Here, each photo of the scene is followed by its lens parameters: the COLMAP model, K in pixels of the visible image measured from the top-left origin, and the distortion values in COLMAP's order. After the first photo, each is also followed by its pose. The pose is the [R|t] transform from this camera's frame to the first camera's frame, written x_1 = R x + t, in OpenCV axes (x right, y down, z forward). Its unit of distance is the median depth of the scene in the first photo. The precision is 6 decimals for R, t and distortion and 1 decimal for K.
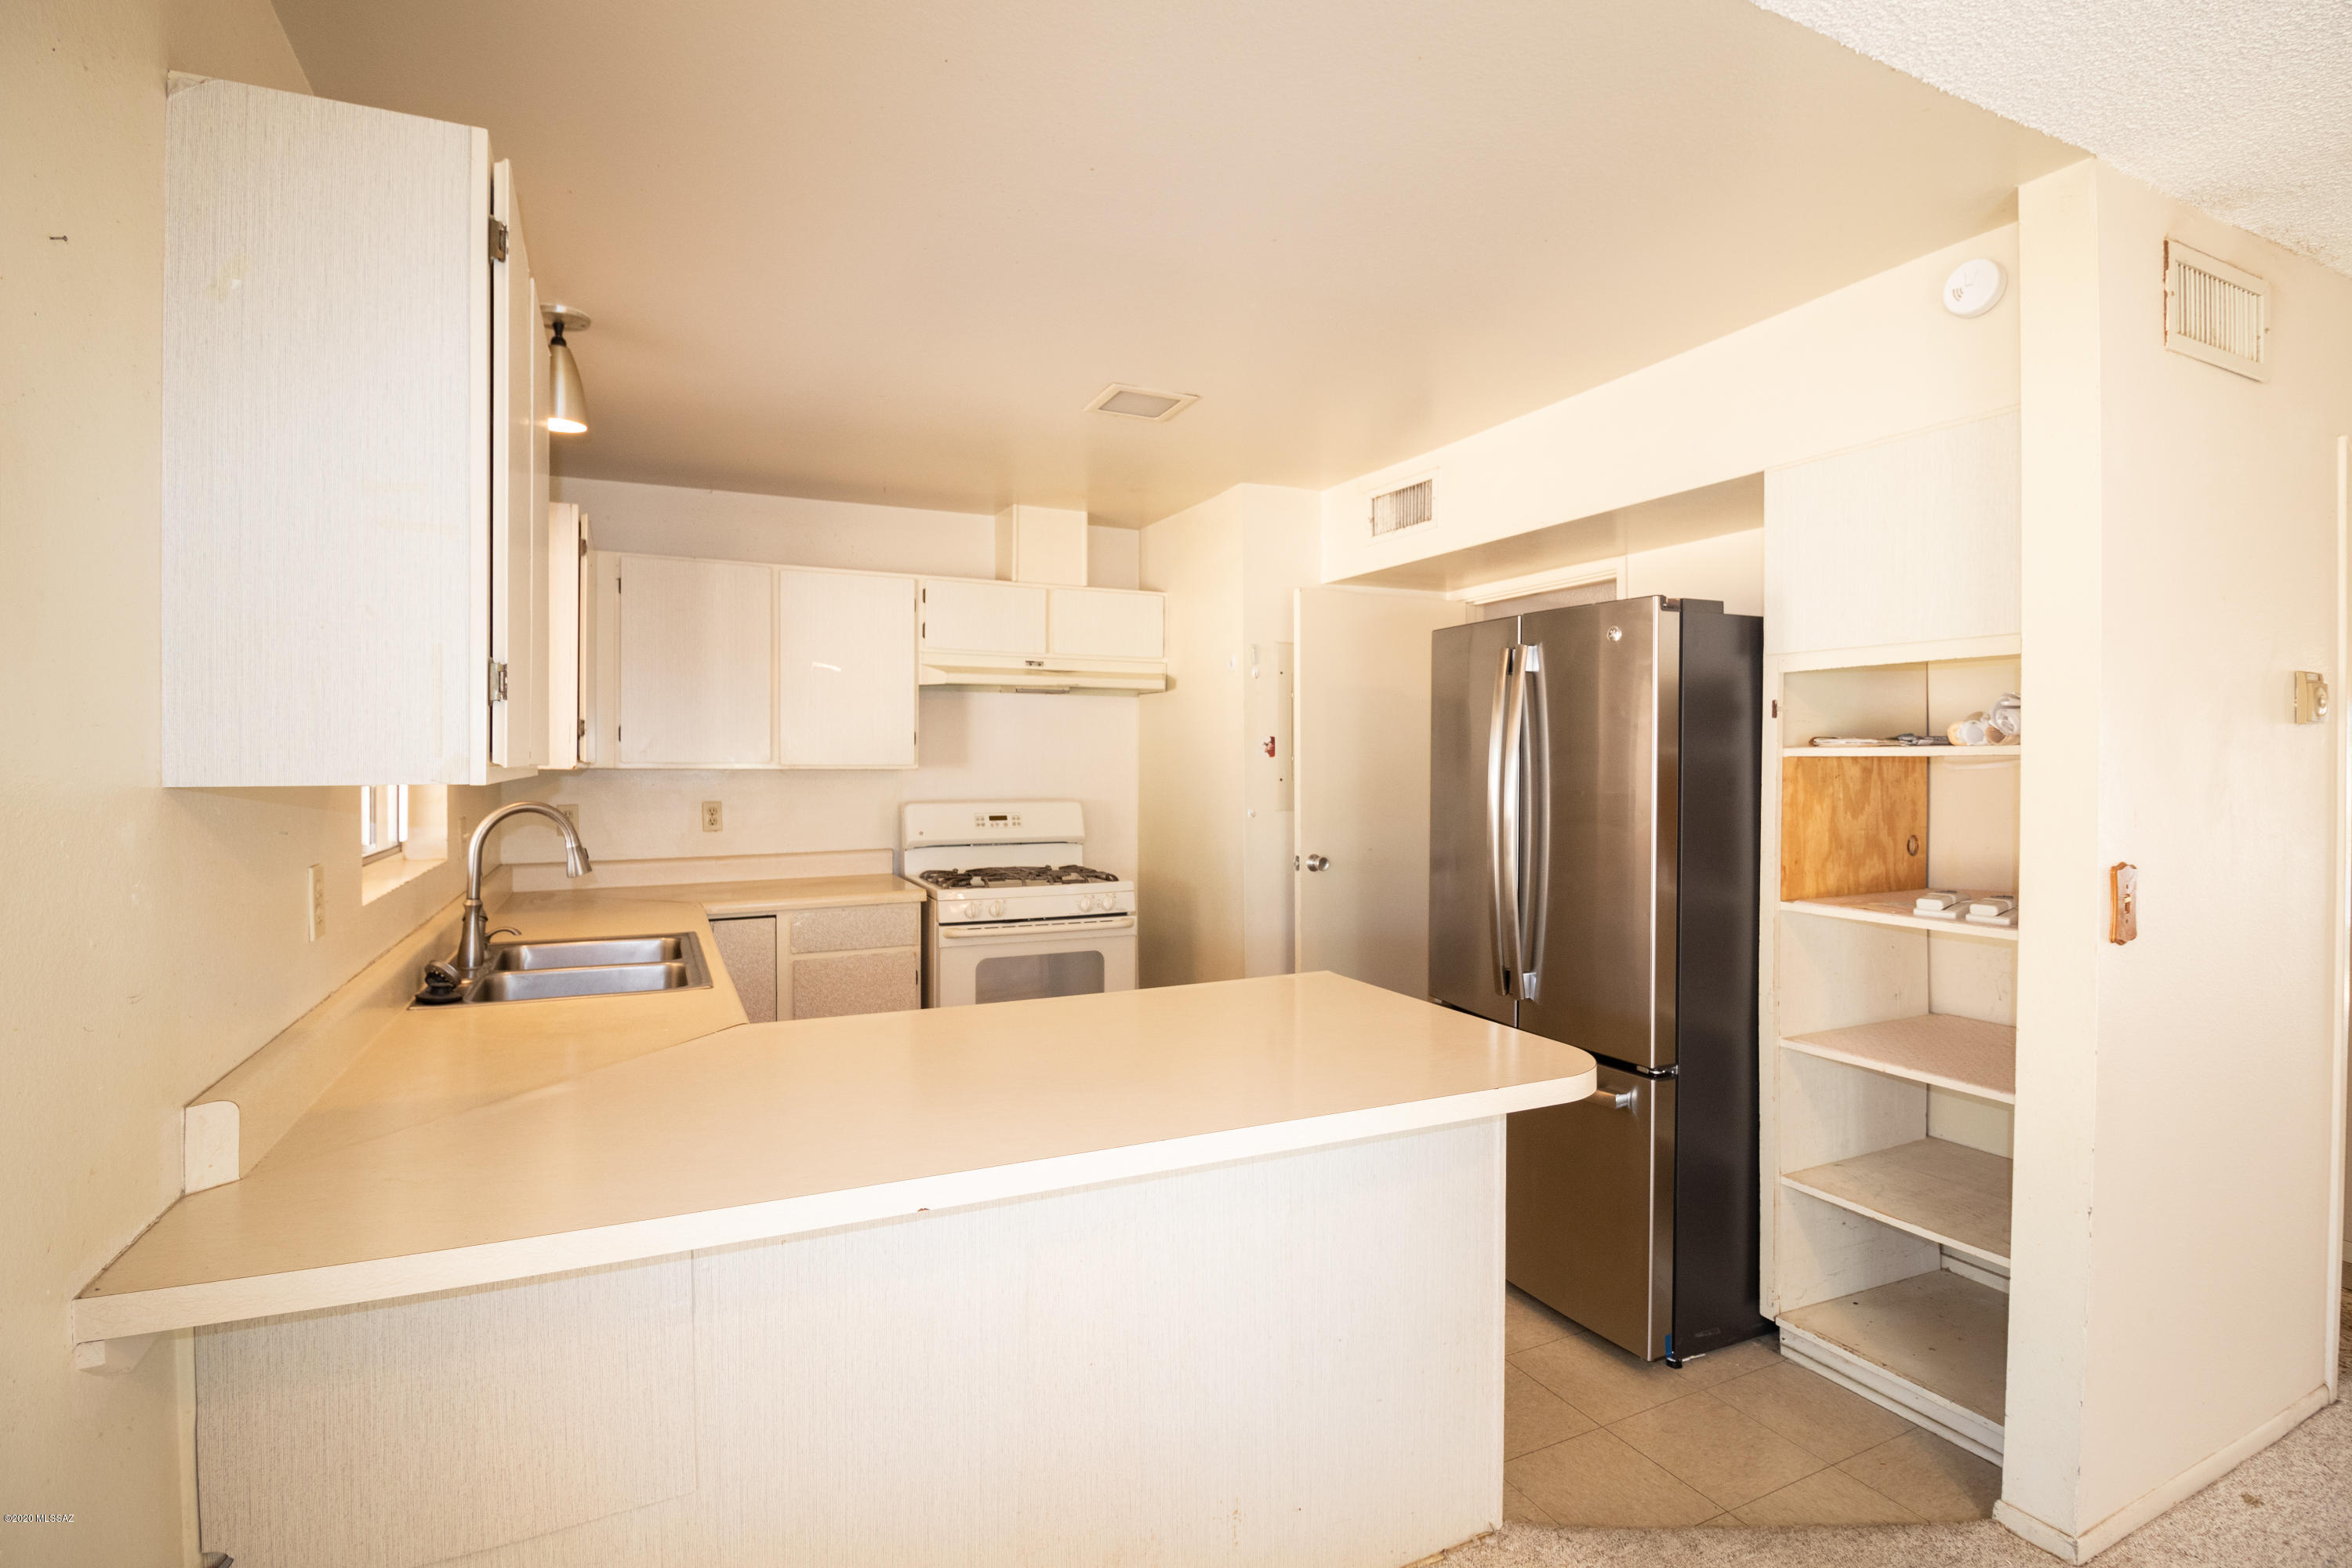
lens RADIAL K [[1114.6, 0, 1178.8], [0, 1114.6, 764.5], [0, 0, 1]] dist [-0.004868, -0.000495]
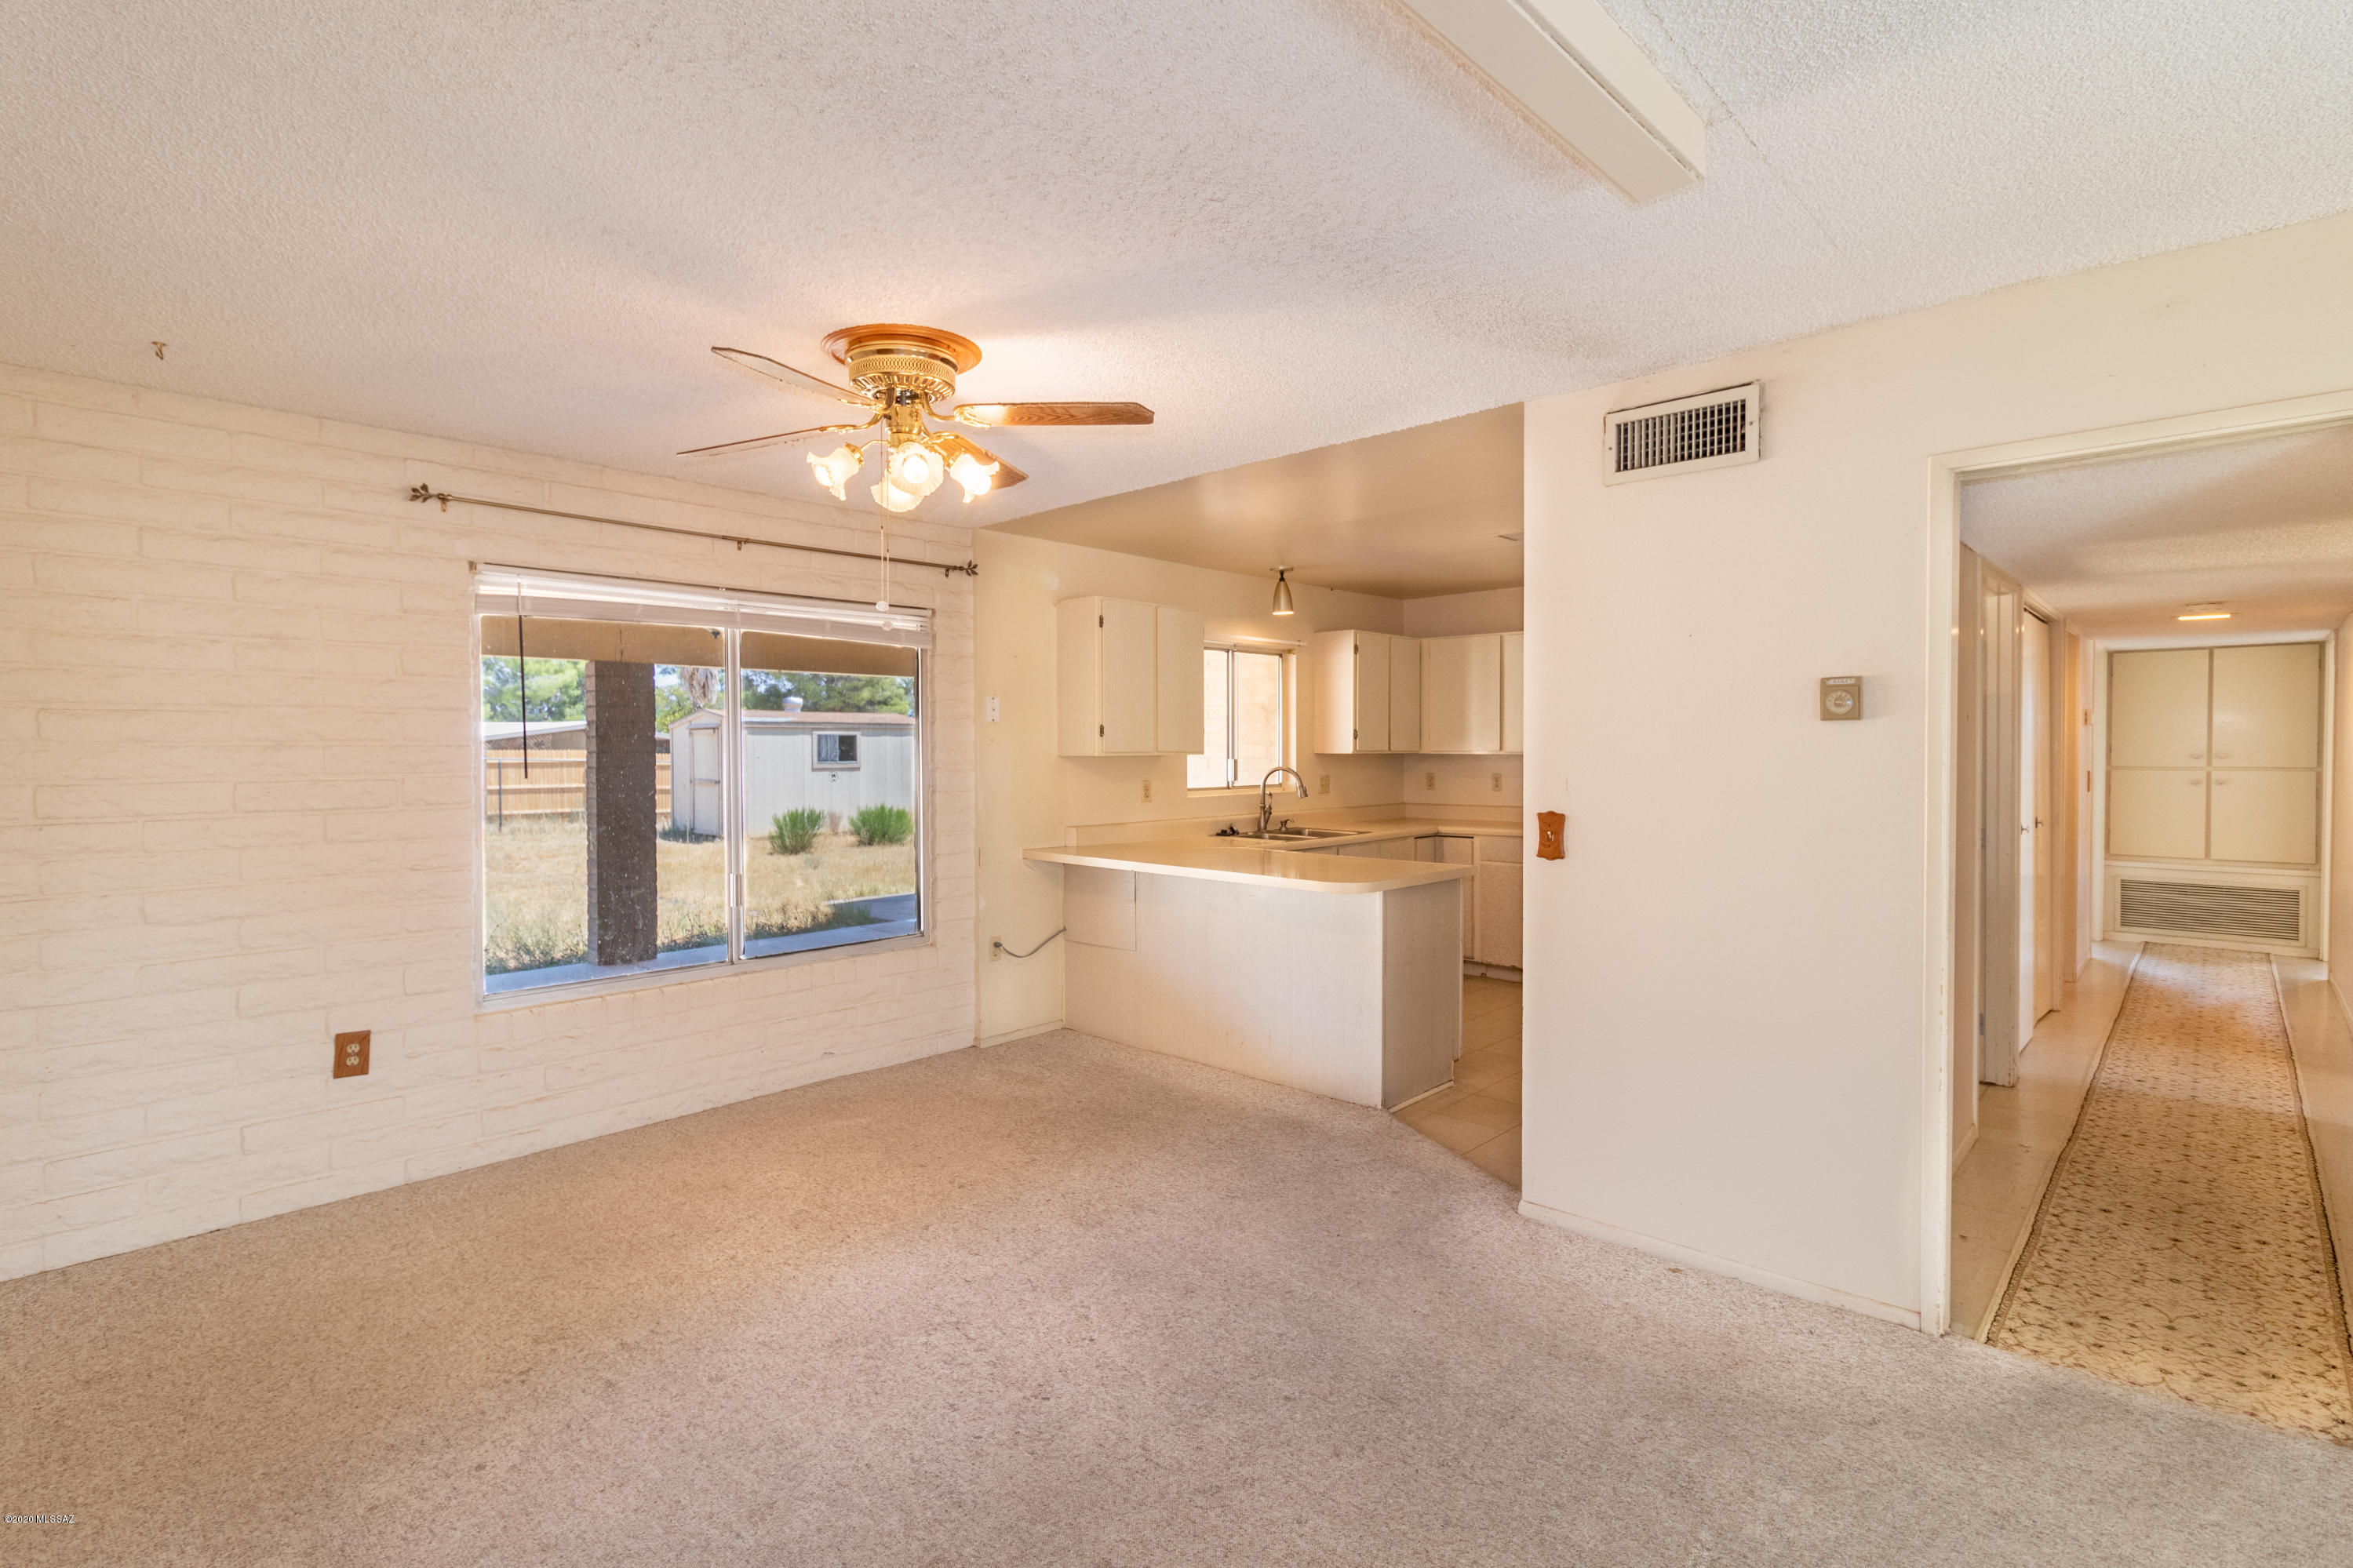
lens RADIAL K [[1114.9, 0, 1172.4], [0, 1114.9, 768.8], [0, 0, 1]] dist [-0.004868, -0.000495]
pose [[0.351873, 0.024112, -0.935737, 1.344207], [-0.009311, 0.999709, 0.022259, -0.009977], [0.936002, 0.000880, 0.351995, -0.081151]]
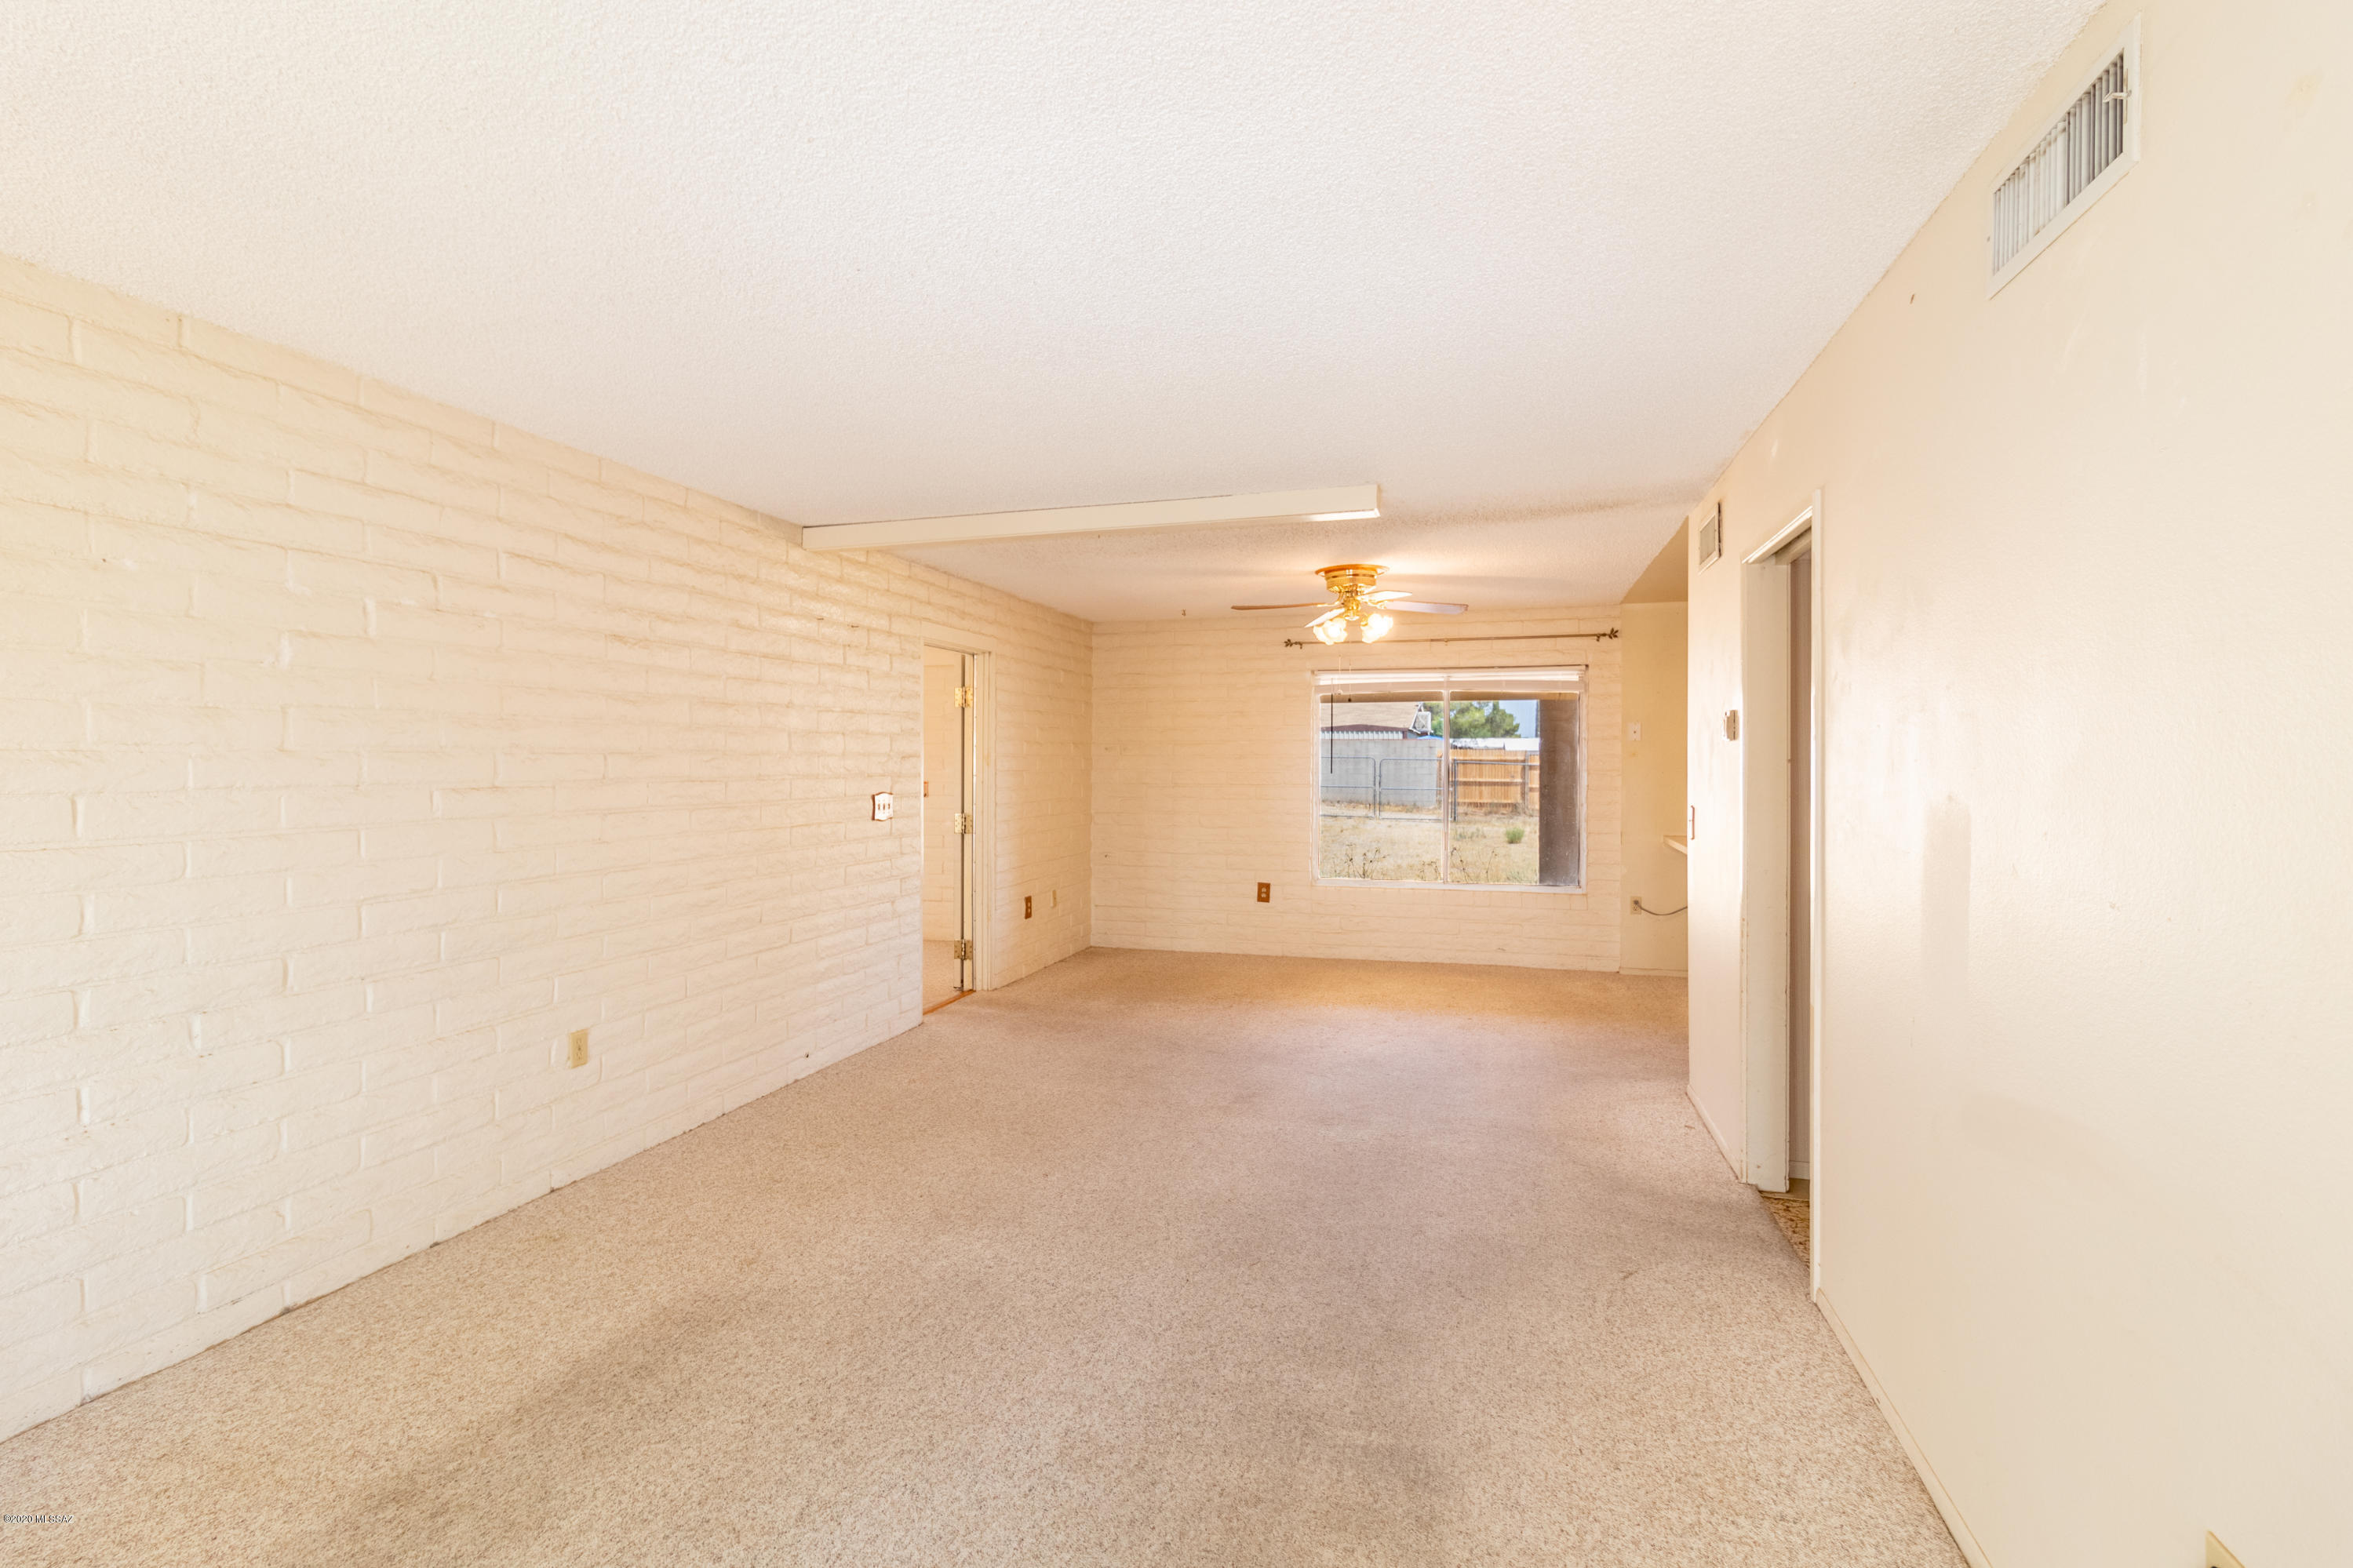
lens RADIAL K [[1114.9, 0, 1183.1], [0, 1114.9, 773.1], [0, 0, 1]] dist [-0.004868, -0.000495]
pose [[-0.667855, 0.013539, -0.744169, 2.039924], [-0.006030, 0.999703, 0.023600, -0.023450], [0.744267, 0.020249, -0.667575, 1.108323]]
